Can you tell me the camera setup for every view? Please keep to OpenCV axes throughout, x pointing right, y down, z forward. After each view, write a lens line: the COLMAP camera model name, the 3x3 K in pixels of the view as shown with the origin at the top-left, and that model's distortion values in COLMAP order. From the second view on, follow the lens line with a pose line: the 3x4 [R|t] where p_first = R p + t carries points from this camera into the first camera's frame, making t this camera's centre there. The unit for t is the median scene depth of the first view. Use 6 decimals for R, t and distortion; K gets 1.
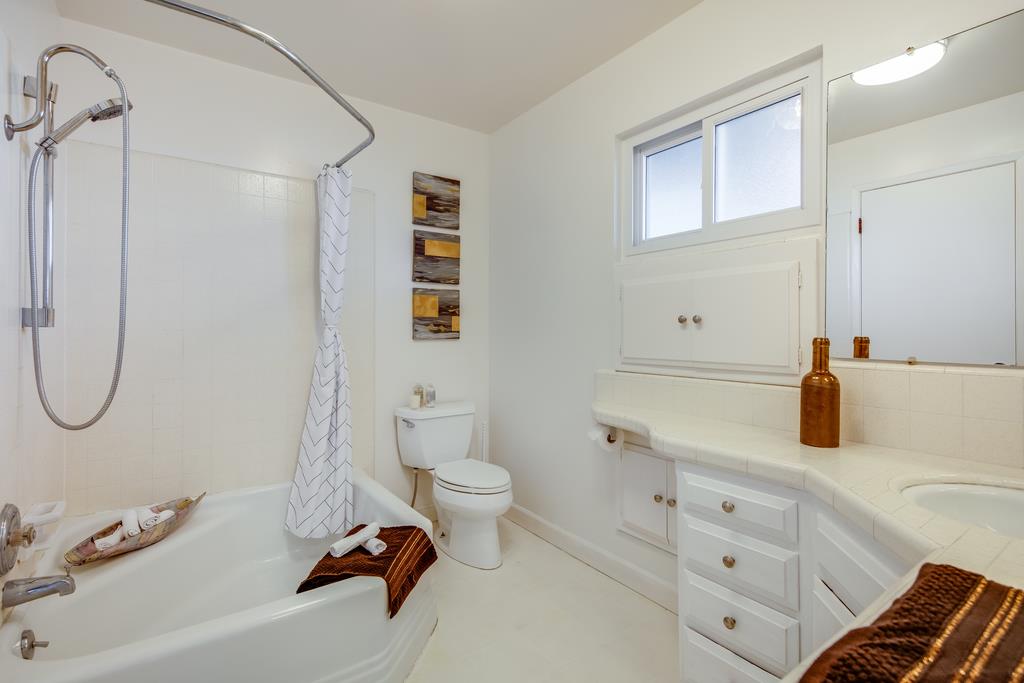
lens RADIAL K [[469.9, 0, 507.8], [0, 469.9, 335.9], [0, 0, 1]] dist [-0.002657, -0.000155]
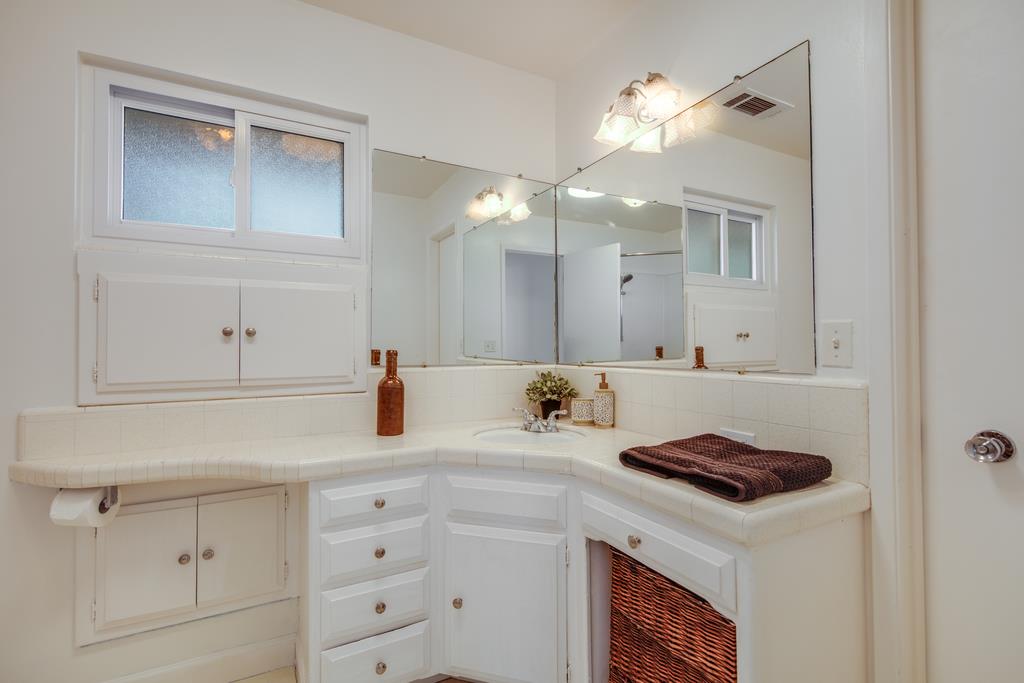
lens RADIAL K [[469.9, 0, 509.5], [0, 469.9, 339.7], [0, 0, 1]] dist [-0.002657, -0.000155]
pose [[0.134806, 0.011727, 0.990803, -0.543848], [0.011963, 0.999838, -0.013461, -0.003621], [-0.990800, 0.013668, 0.134644, 0.495027]]
